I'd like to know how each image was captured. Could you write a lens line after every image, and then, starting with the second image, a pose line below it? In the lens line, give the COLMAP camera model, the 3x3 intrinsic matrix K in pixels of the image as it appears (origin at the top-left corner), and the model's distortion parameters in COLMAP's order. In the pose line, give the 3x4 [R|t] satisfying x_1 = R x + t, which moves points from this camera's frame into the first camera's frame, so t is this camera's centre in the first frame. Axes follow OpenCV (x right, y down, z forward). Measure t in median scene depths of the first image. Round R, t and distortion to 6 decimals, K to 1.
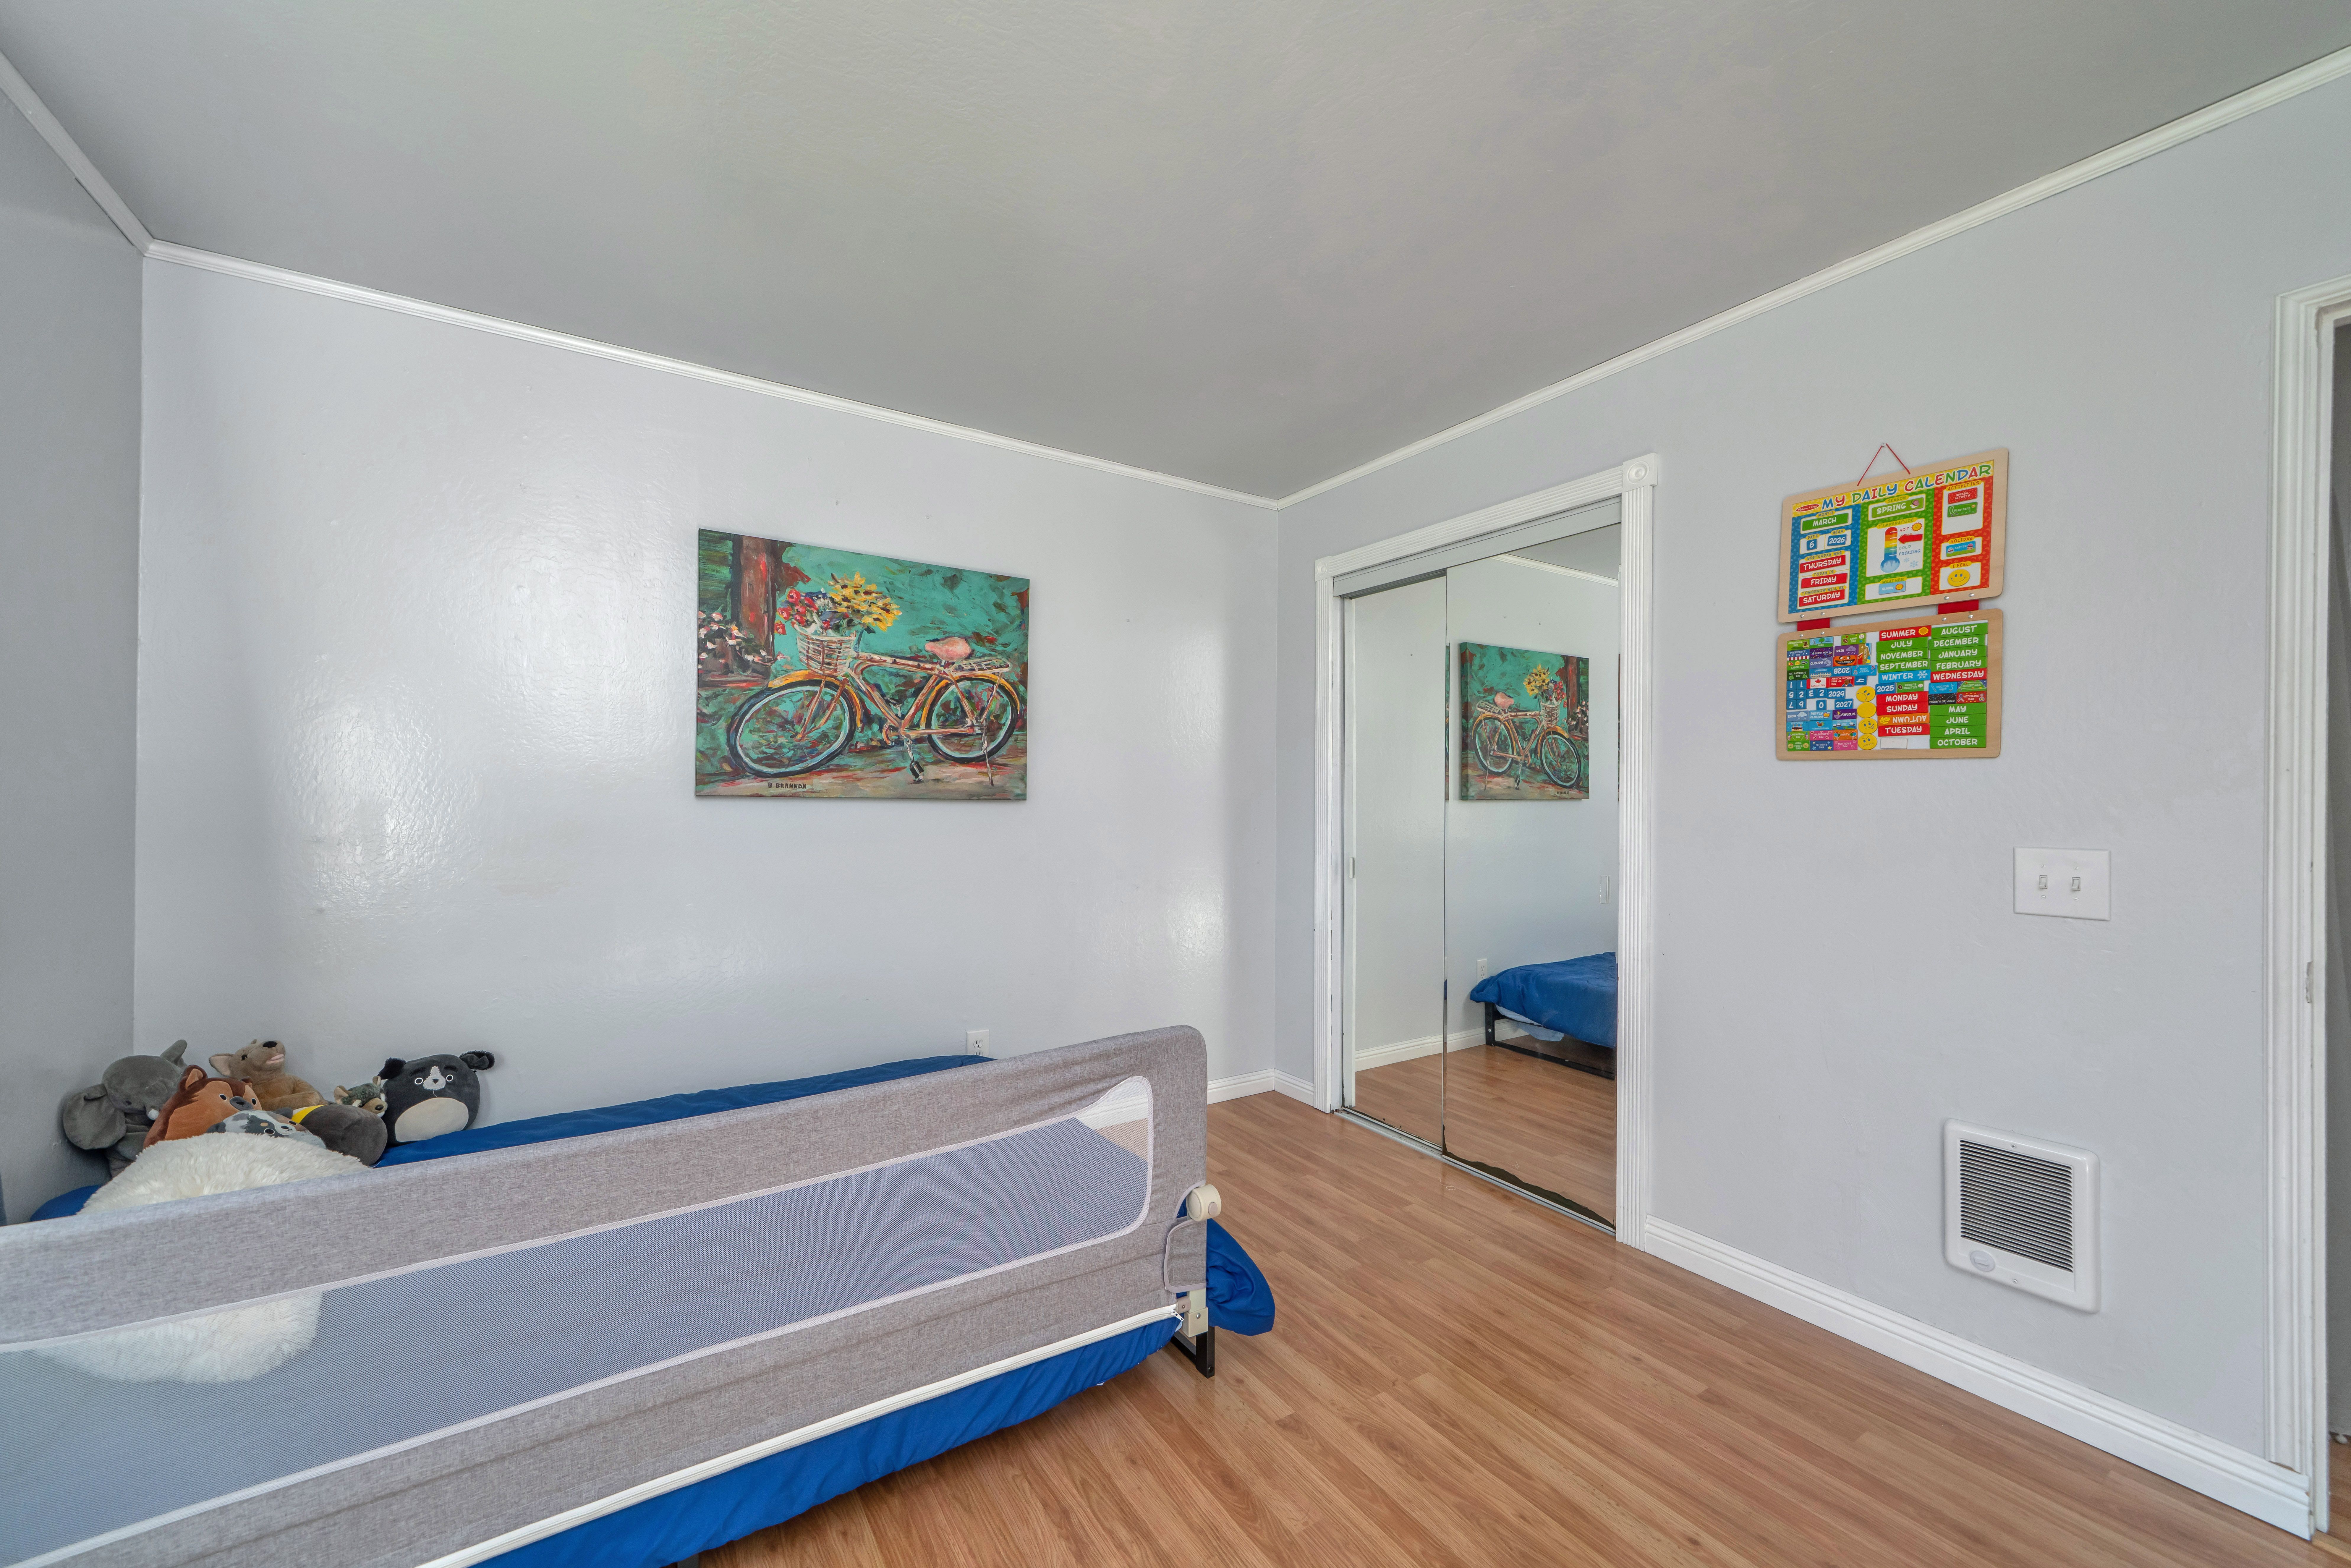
lens RADIAL K [[887.1, 0, 1178.2], [0, 887.1, 794.5], [0, 0, 1]] dist [-0.000414, -0.000120]
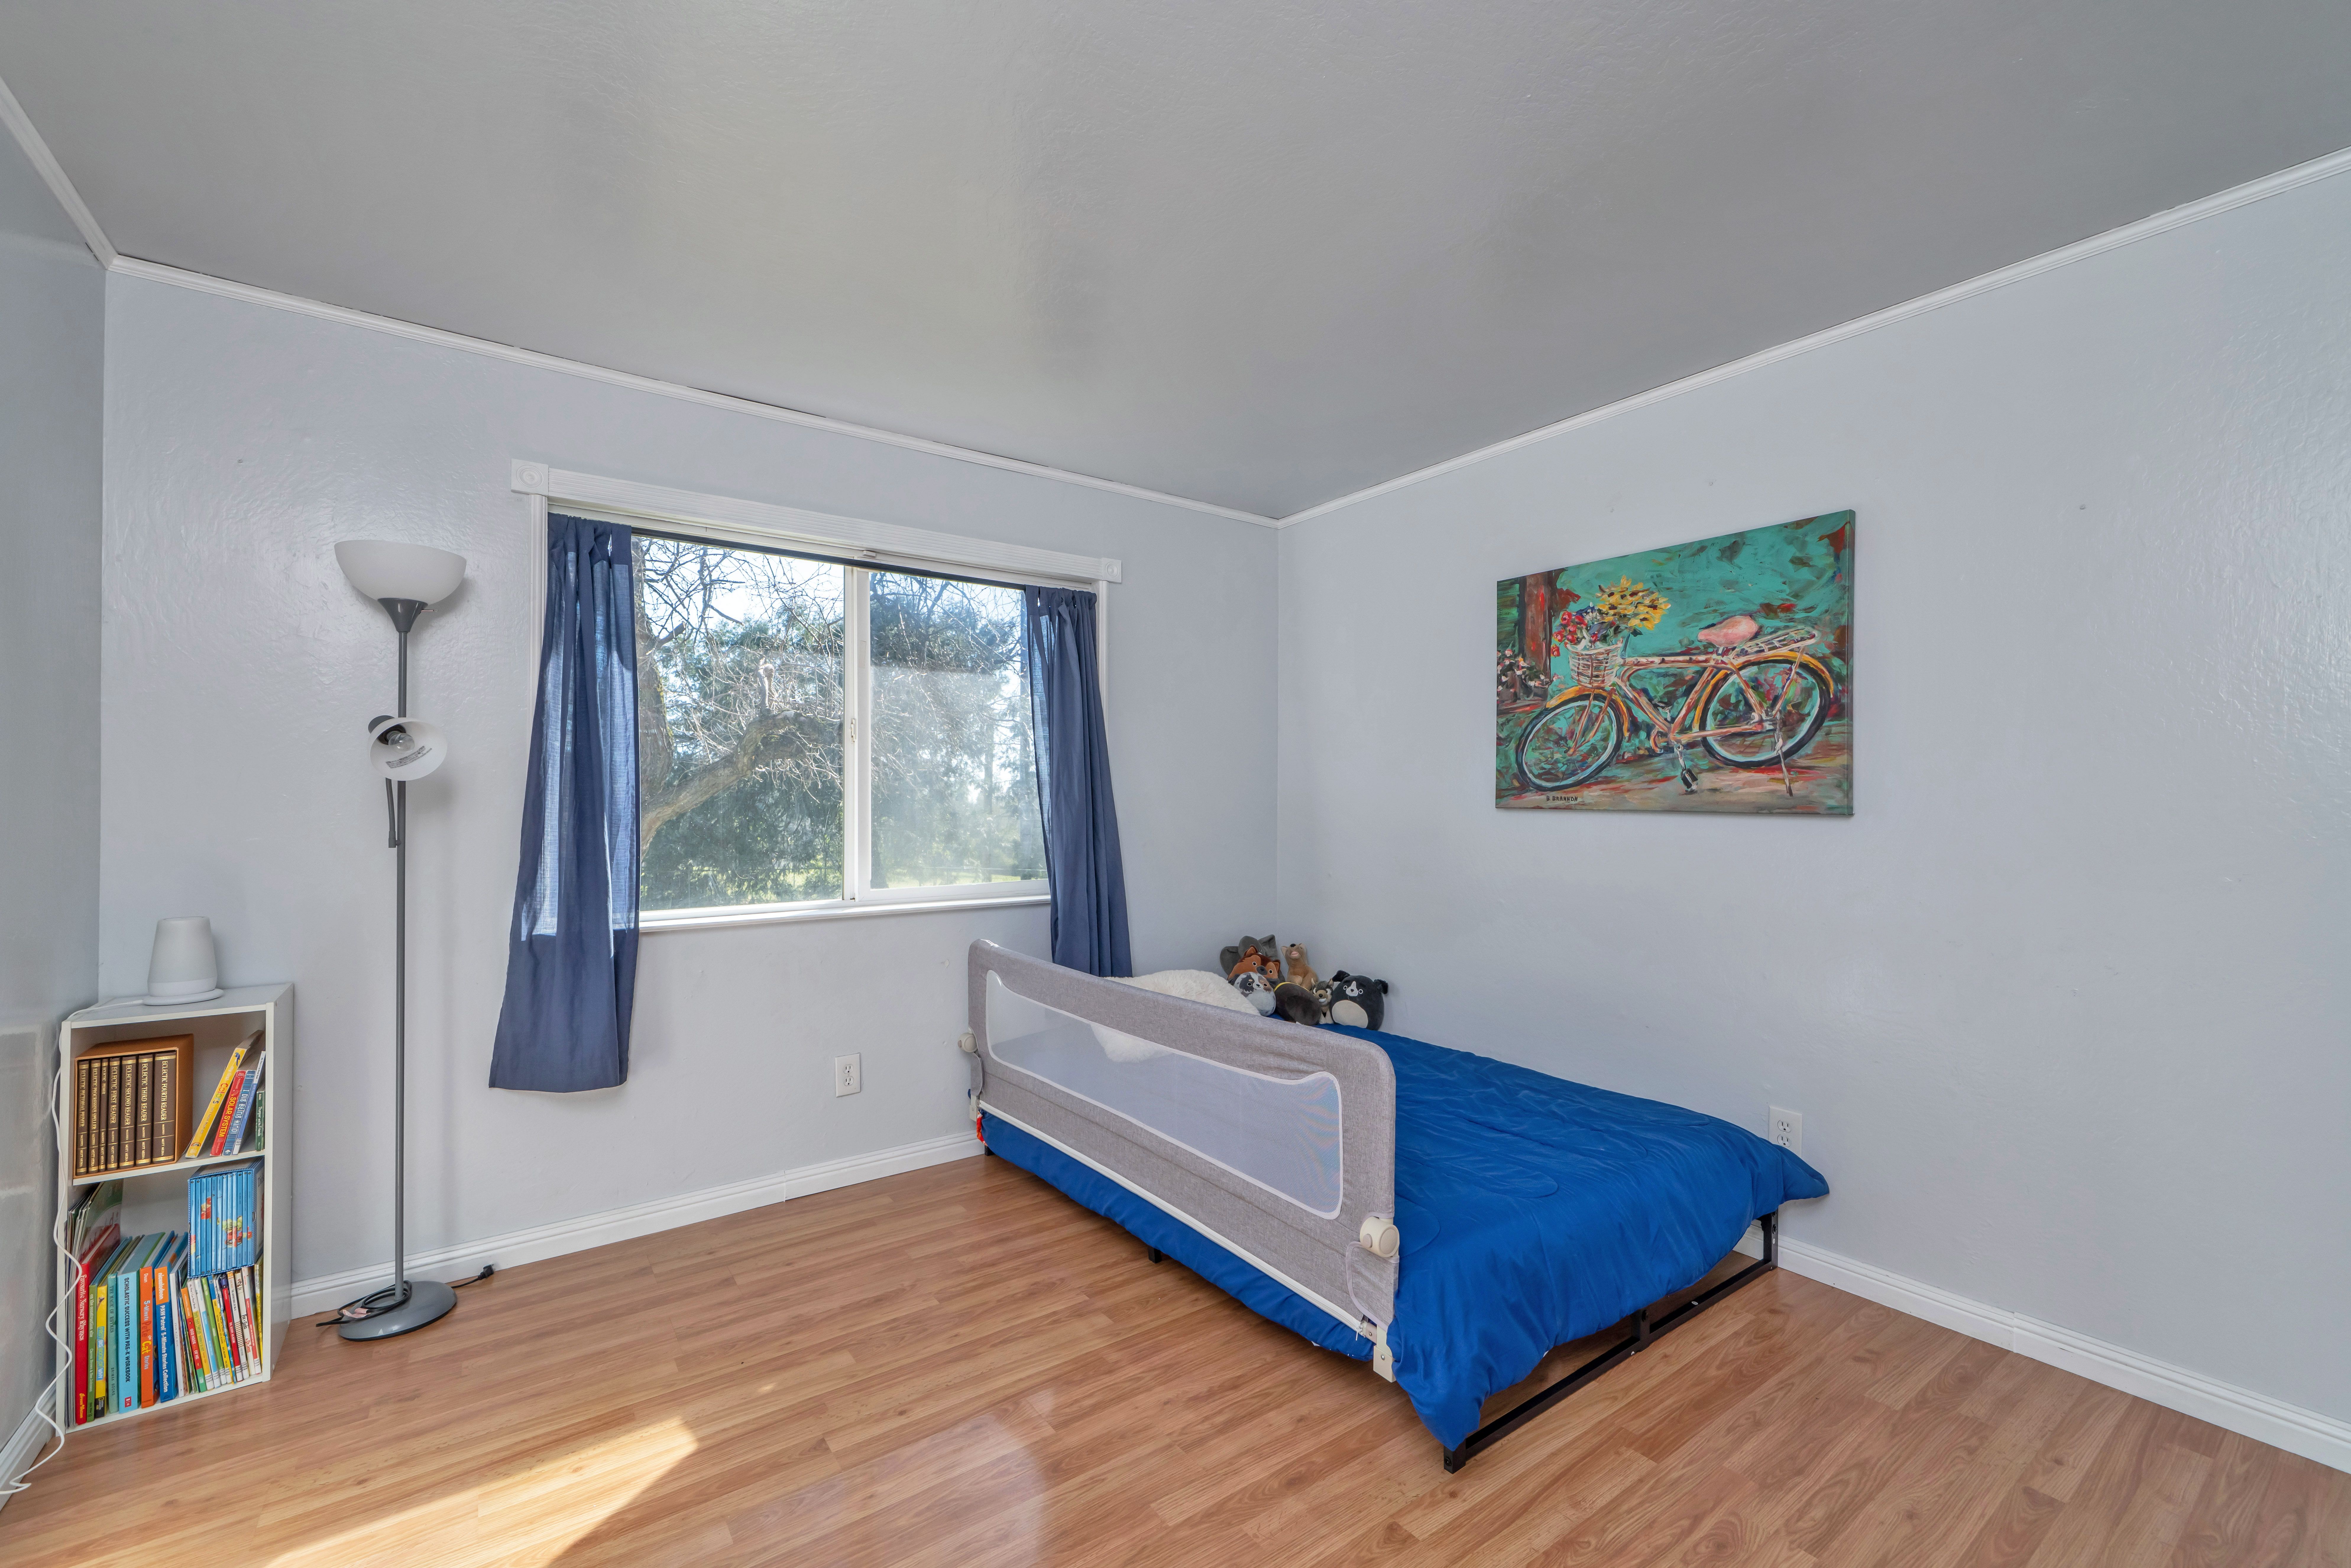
lens RADIAL K [[972.3, 0, 1159.2], [0, 972.3, 795.3], [0, 0, 1]] dist [-0.000770, 0.000002]
pose [[0.048097, -0.012544, -0.998764, 0.659482], [-0.001817, 0.999918, -0.012646, 0.001687], [0.998841, 0.002423, 0.048071, 0.444720]]
